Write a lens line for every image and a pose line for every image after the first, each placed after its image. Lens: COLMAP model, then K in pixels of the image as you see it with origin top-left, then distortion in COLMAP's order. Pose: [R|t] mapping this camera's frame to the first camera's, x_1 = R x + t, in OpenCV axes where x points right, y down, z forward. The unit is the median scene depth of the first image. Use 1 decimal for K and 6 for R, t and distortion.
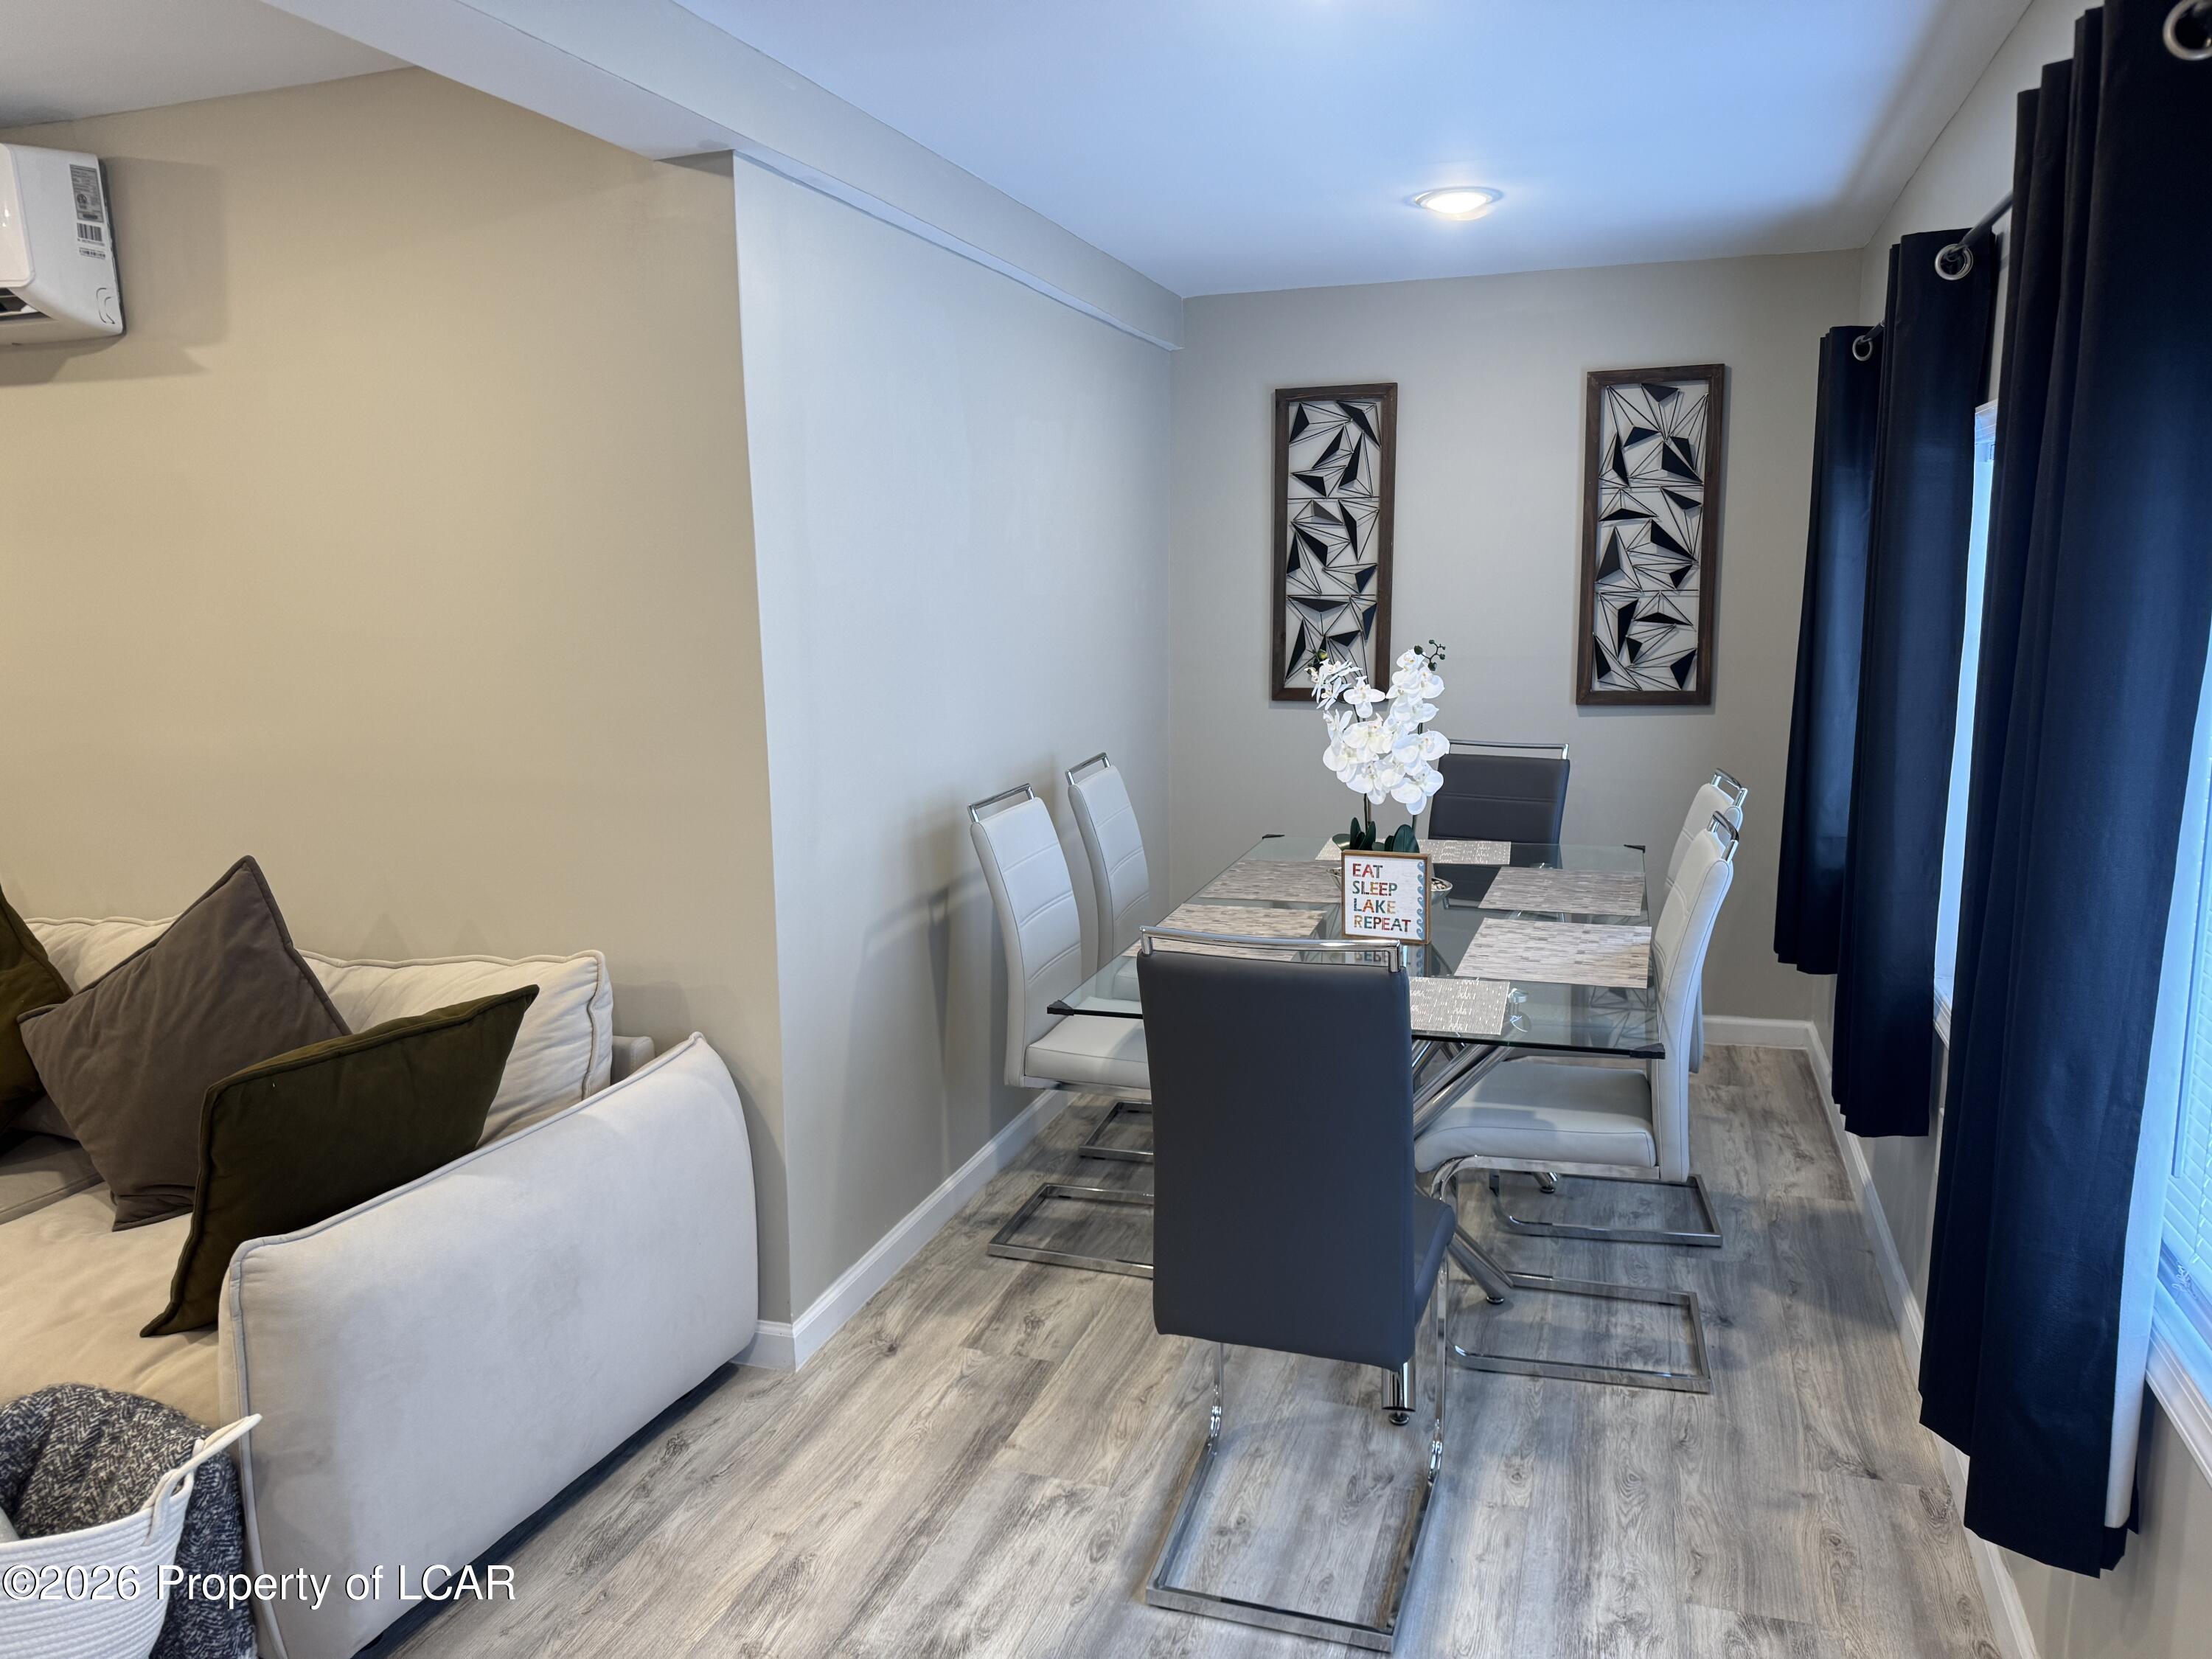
lens RADIAL K [[1578.5, 0, 1106.4], [0, 1578.5, 813.4], [0, 0, 1]] dist [0.053206, -0.045864]
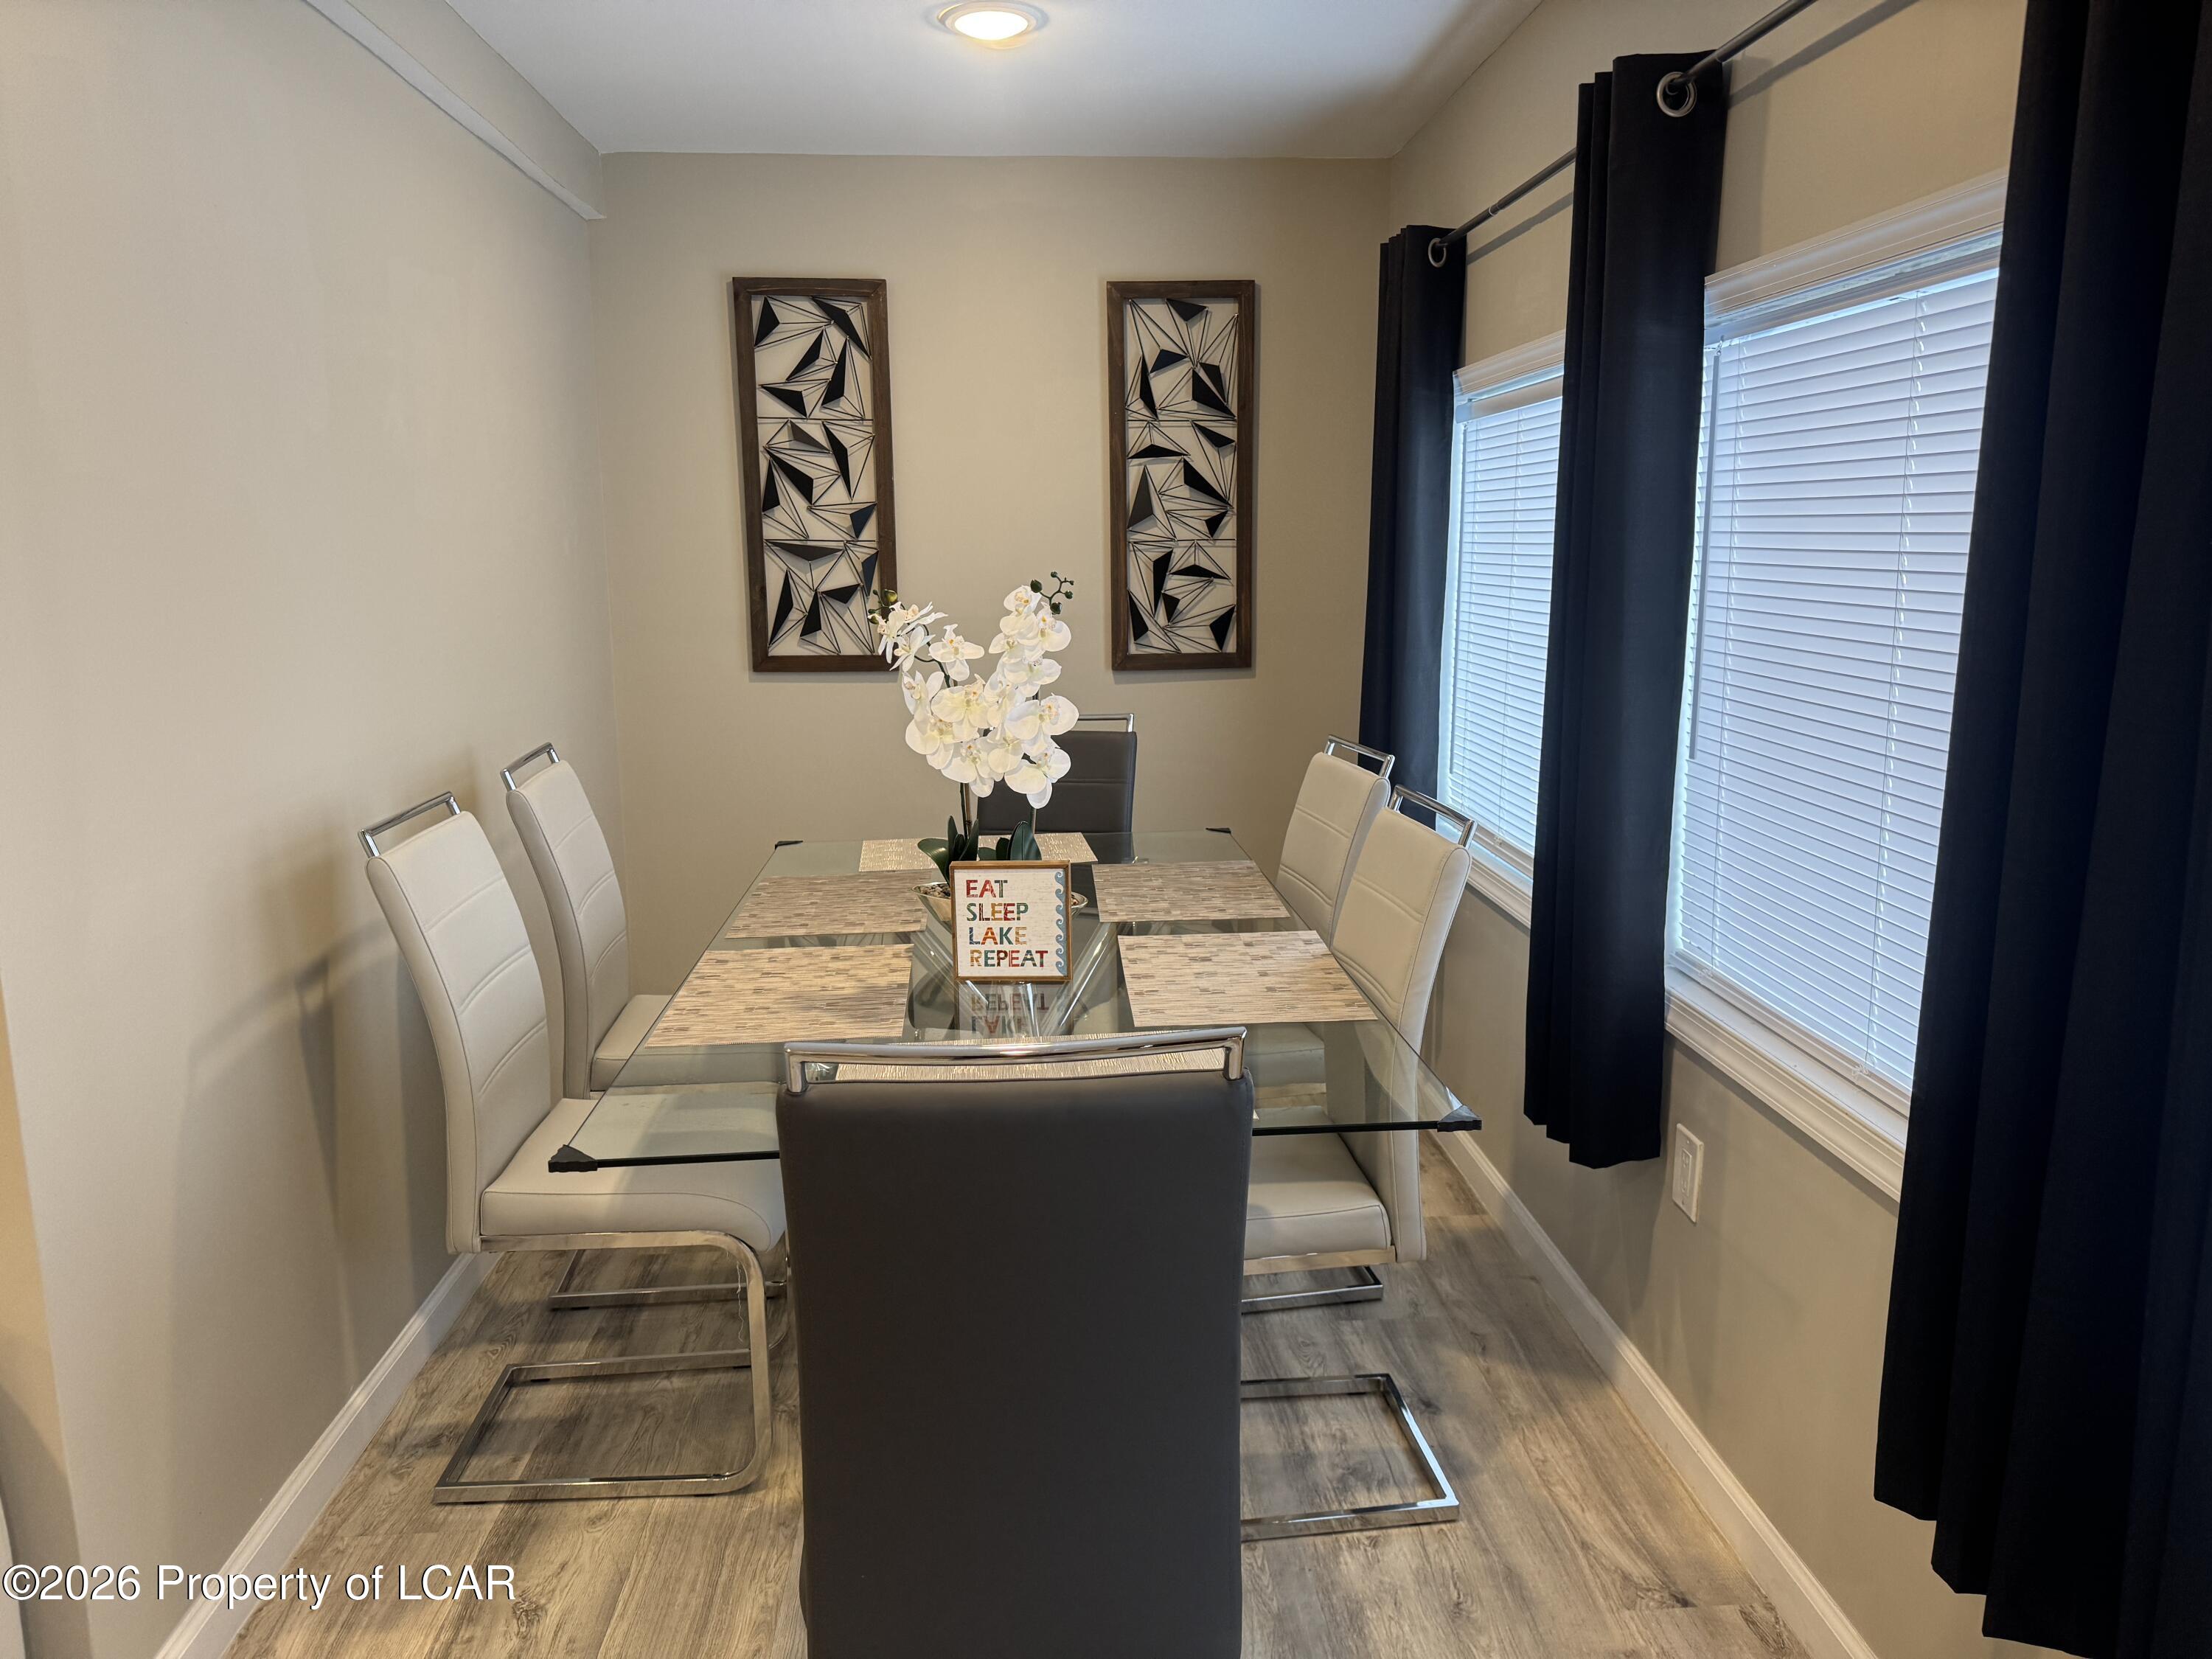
lens RADIAL K [[1528.5, 0, 1106.0], [0, 1528.5, 829.5], [0, 0, 1]] dist [0.141931, -0.265093]
pose [[0.921581, -0.057994, 0.383829, -0.038116], [0.050240, 0.998280, 0.030207, -0.006780], [-0.384921, -0.008555, 0.922910, 0.227485]]
